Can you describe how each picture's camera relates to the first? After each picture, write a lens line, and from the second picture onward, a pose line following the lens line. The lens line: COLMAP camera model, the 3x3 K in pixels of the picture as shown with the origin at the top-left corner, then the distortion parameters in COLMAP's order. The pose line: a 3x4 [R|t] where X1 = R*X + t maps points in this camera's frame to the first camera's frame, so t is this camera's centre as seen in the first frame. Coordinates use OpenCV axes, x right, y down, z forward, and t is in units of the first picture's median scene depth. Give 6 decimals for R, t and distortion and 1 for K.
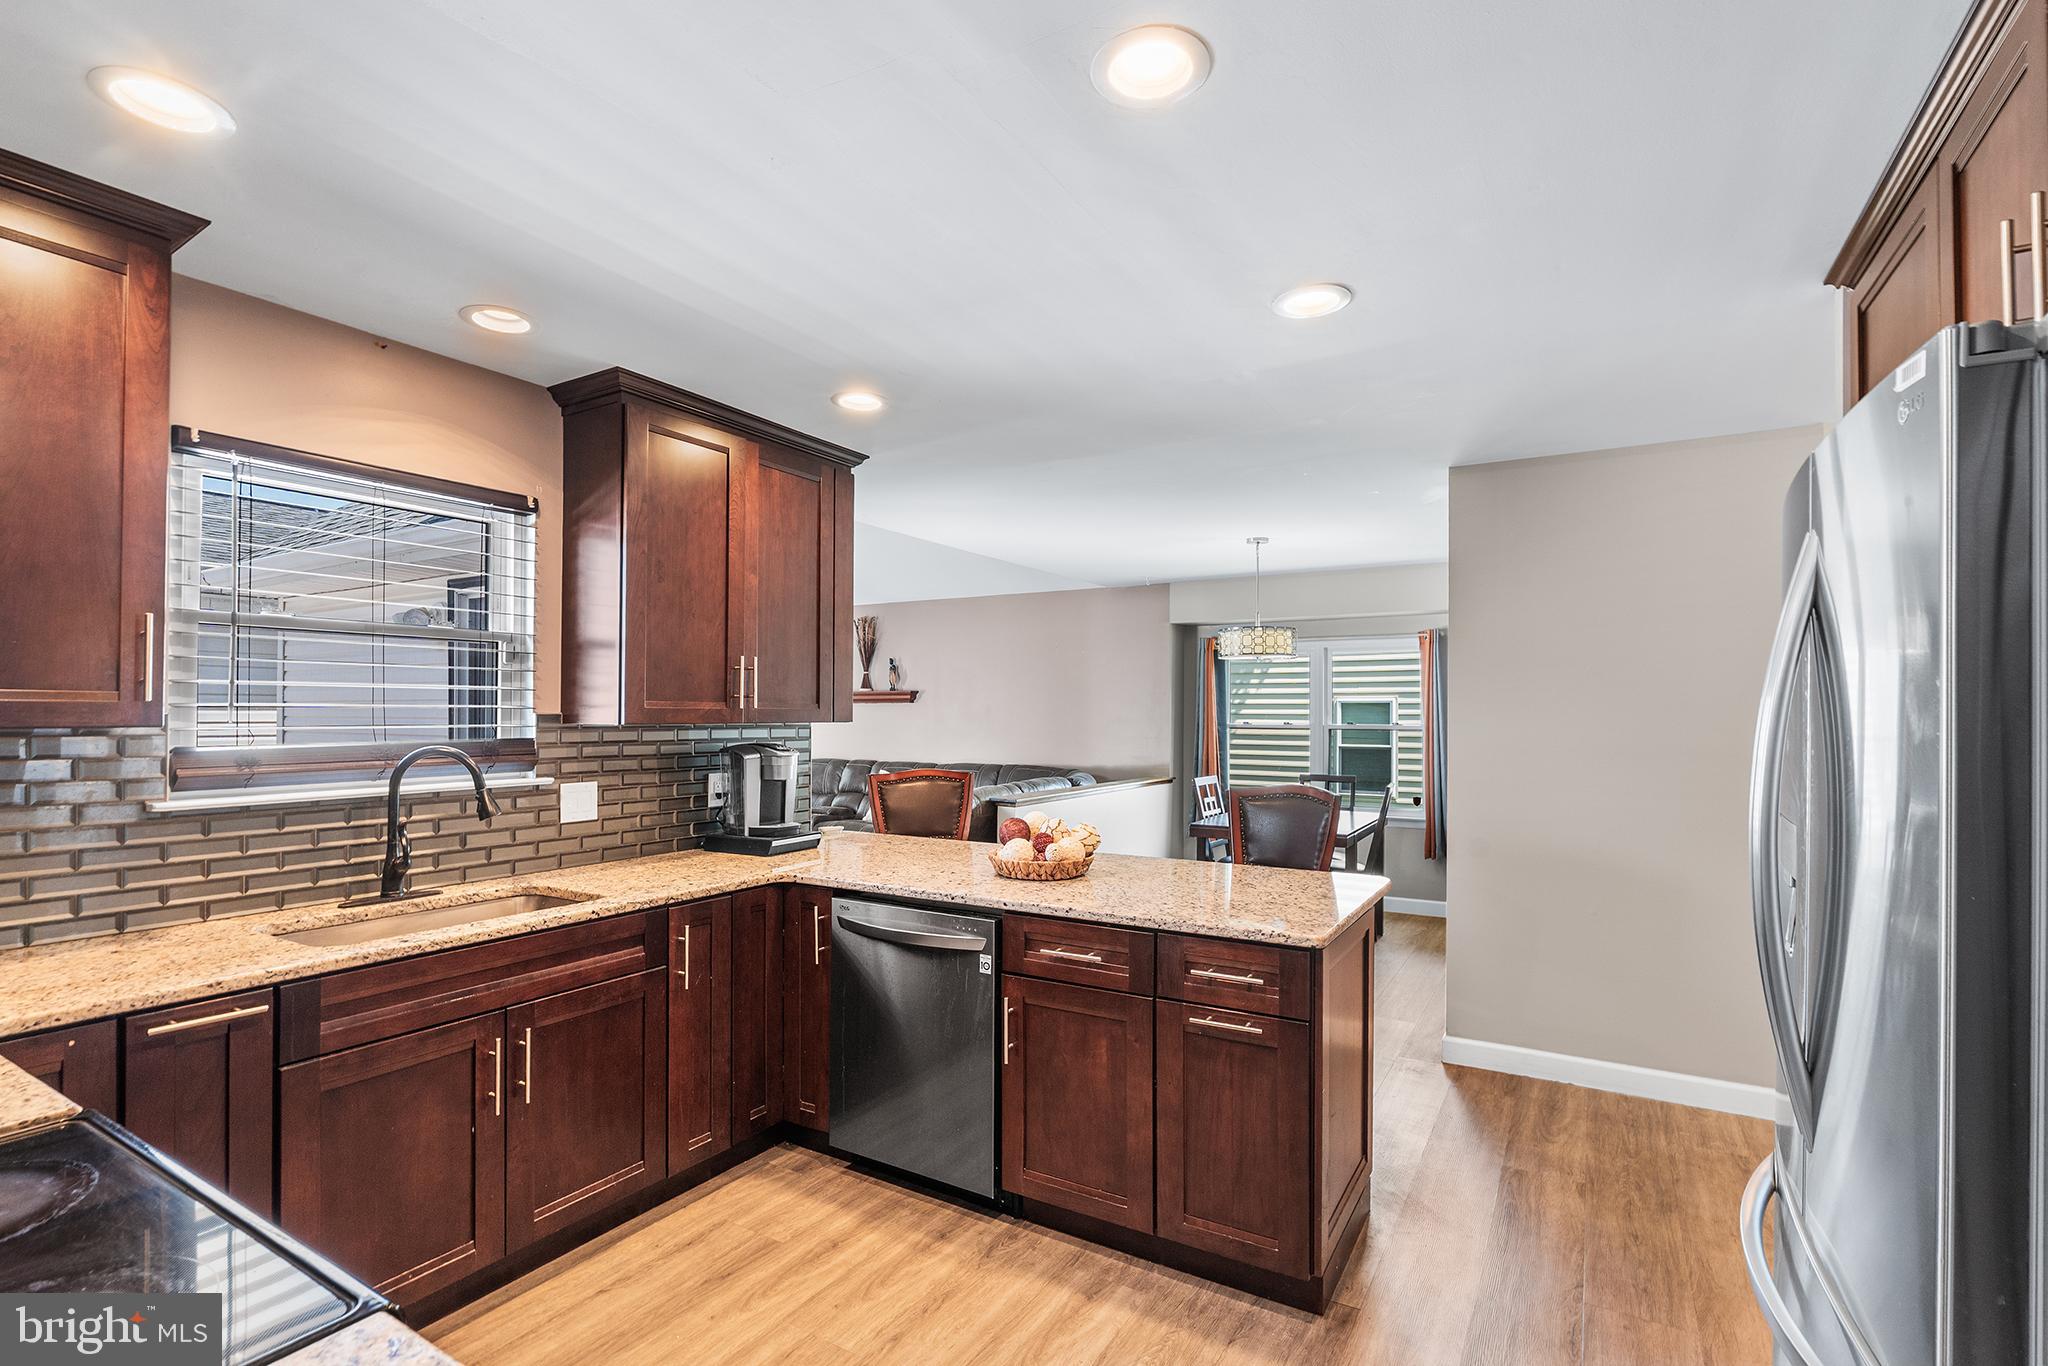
lens RADIAL K [[936.2, 0, 1020.1], [0, 936.2, 679.3], [0, 0, 1]] dist [-0.001318, -0.000004]
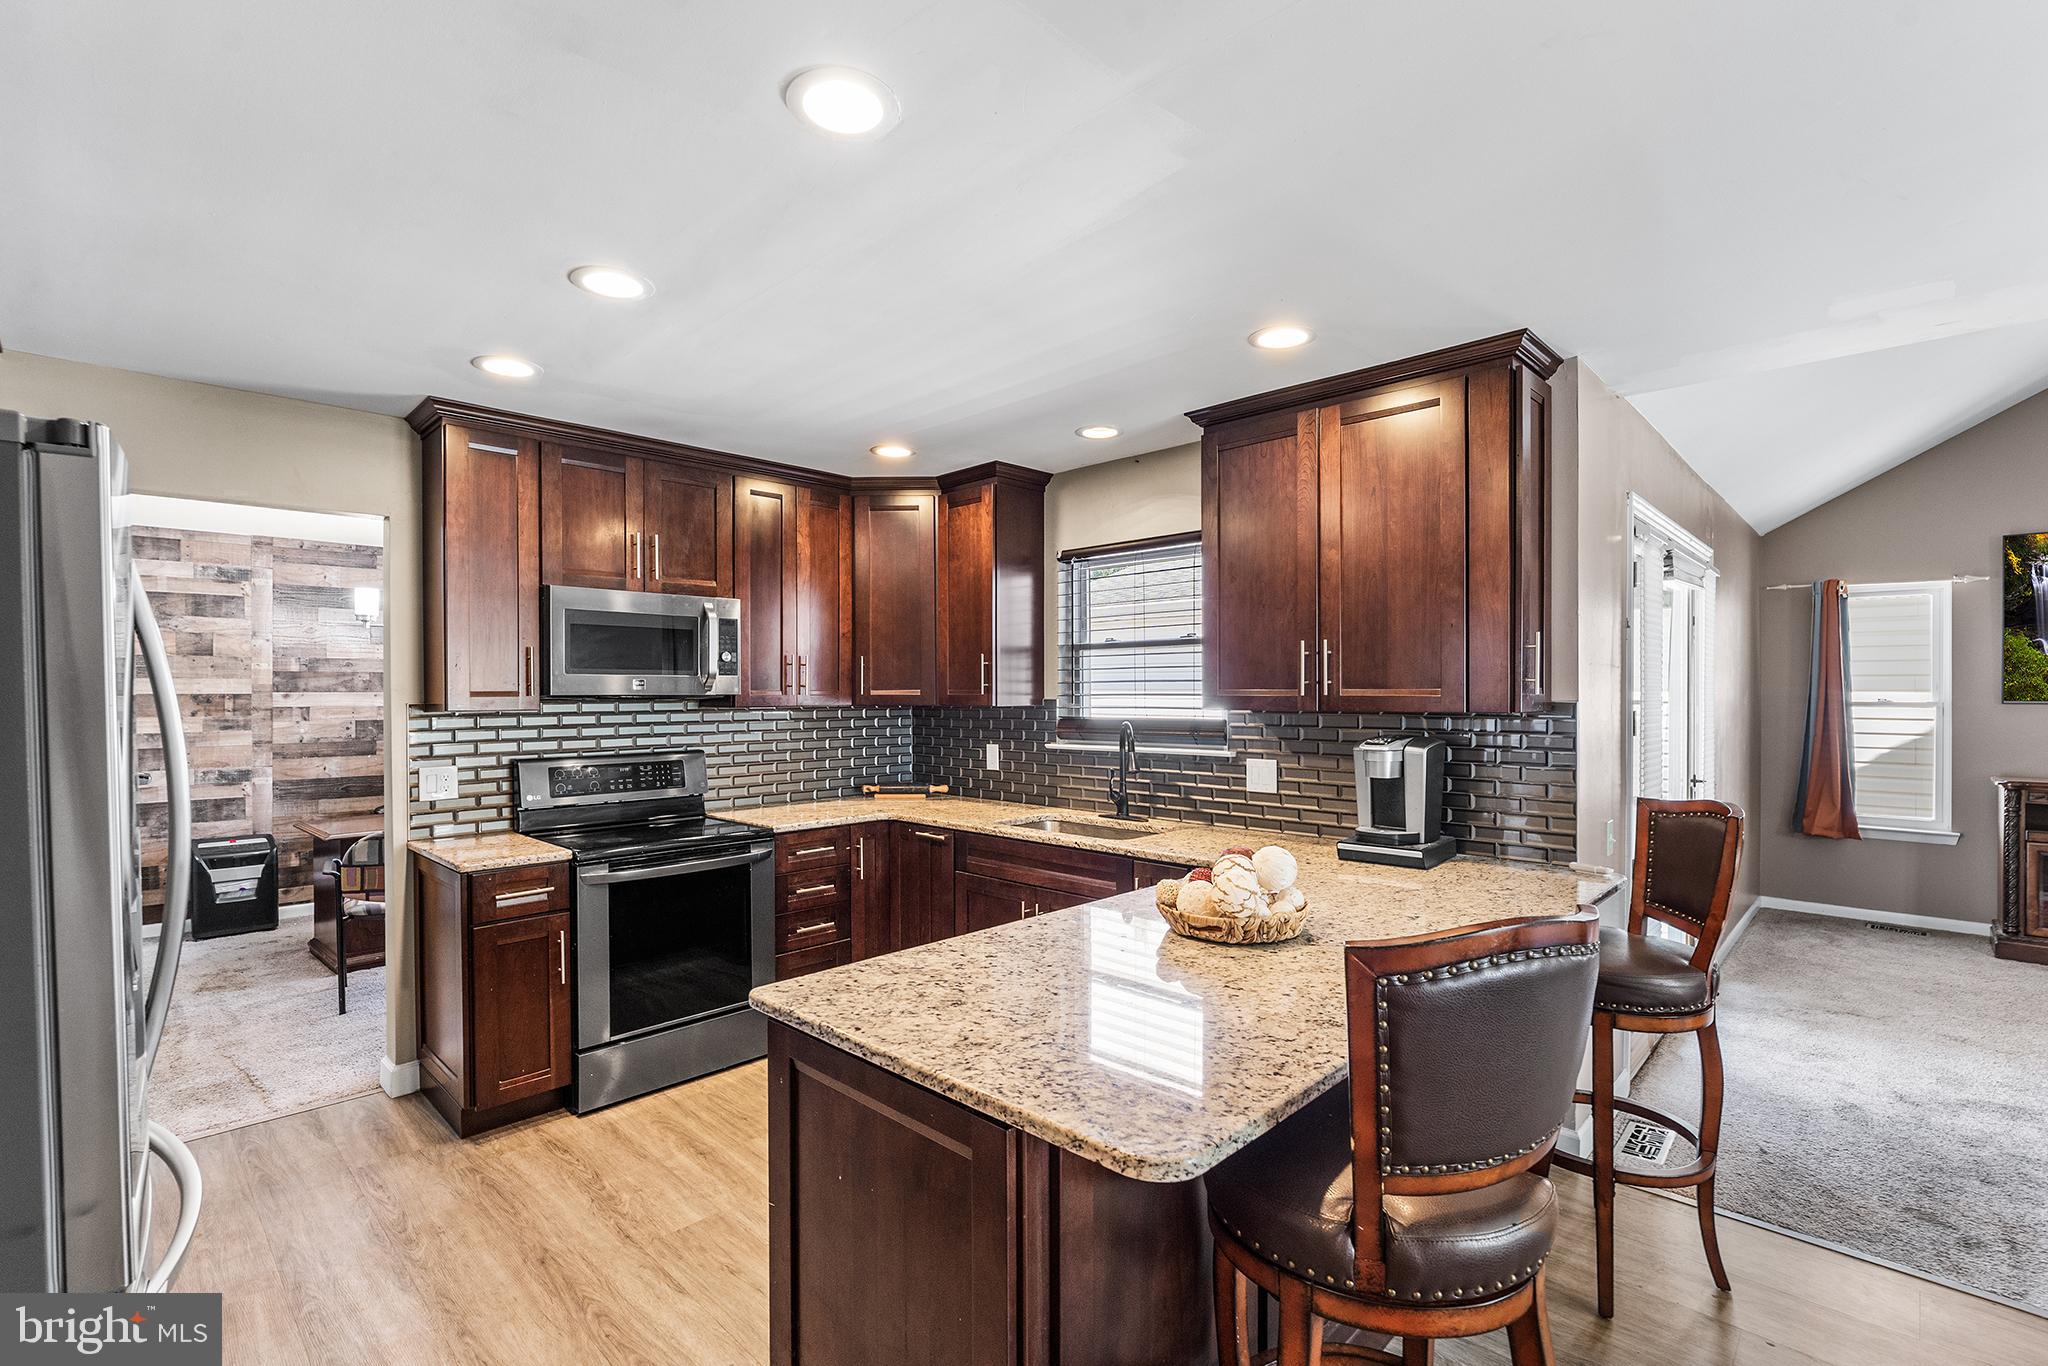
lens RADIAL K [[939.3, 0, 1012.0], [0, 939.3, 701.2], [0, 0, 1]] dist [-0.001265, -0.000107]
pose [[-0.232301, 0.002908, -0.972640, 0.265012], [0.043261, 0.999037, -0.007346, 0.012062], [0.971681, -0.043784, -0.232203, 0.349395]]
